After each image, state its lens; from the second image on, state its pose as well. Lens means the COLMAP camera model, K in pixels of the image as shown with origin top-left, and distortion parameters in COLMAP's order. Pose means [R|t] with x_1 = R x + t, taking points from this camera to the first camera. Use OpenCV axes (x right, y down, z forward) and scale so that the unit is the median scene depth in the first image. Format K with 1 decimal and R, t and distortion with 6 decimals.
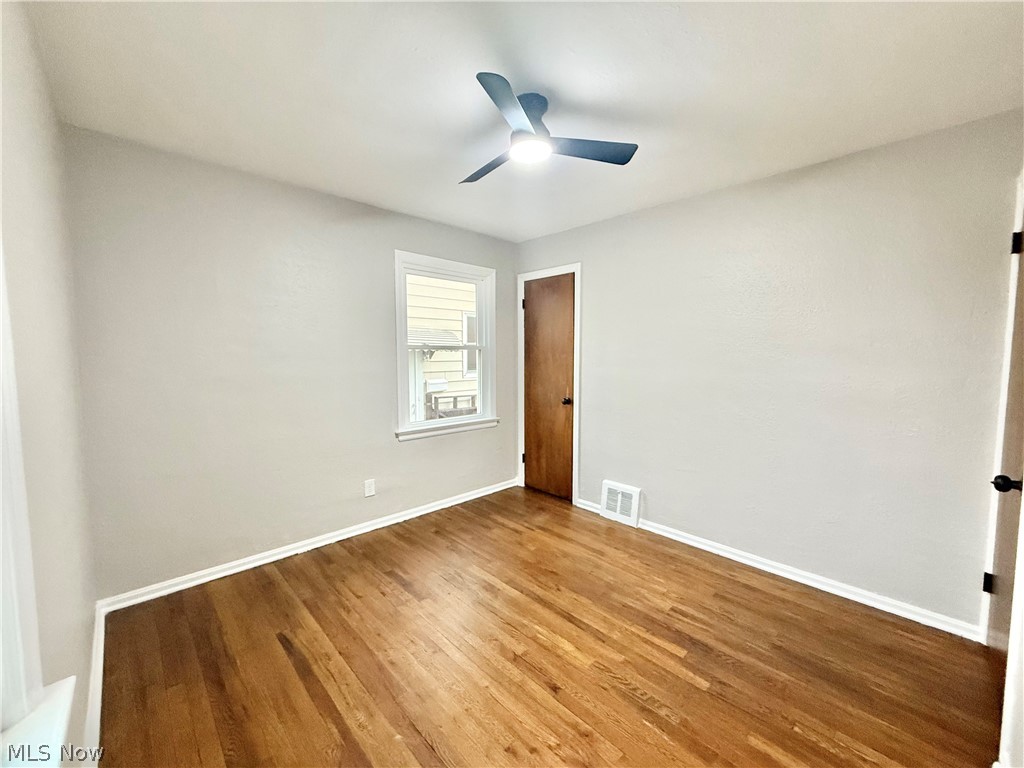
lens RADIAL K [[406.7, 0, 510.3], [0, 406.7, 383.8], [0, 0, 1]] dist [-0.000824, 0.000022]
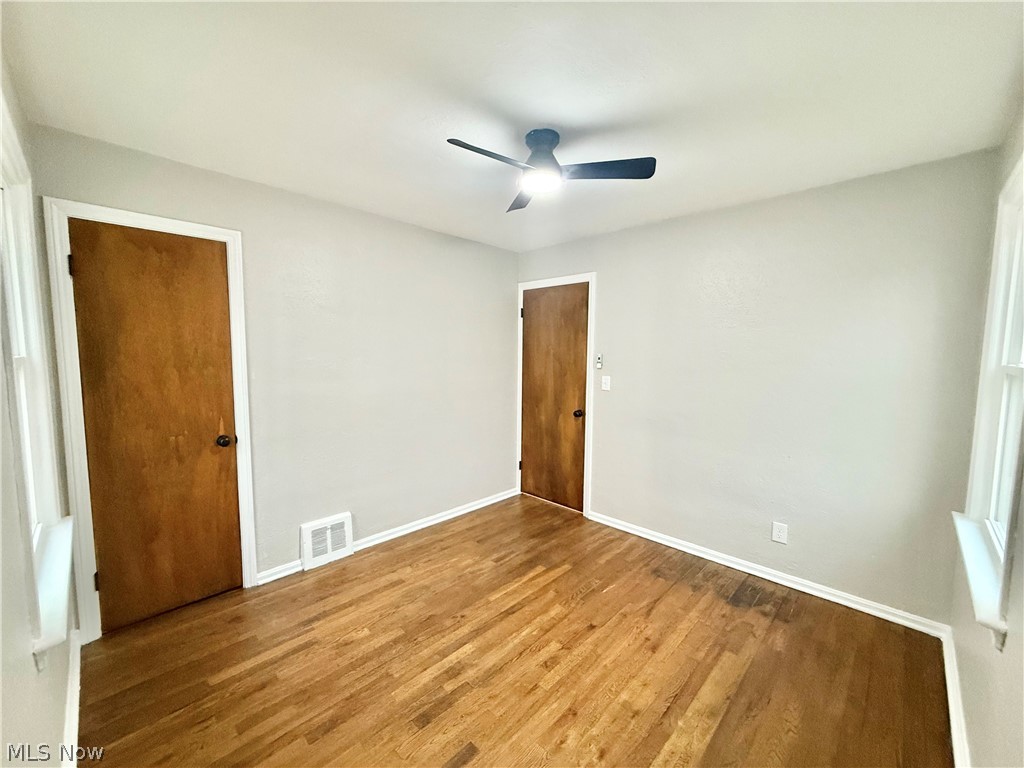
lens RADIAL K [[409.8, 0, 512.4], [0, 409.8, 414.5], [0, 0, 1]] dist [0.000640, 0.000187]
pose [[-0.036997, -0.157641, 0.986803, -0.681633], [0.064247, 0.985061, 0.159771, -0.092666], [-0.997248, 0.069310, -0.026316, 0.792303]]
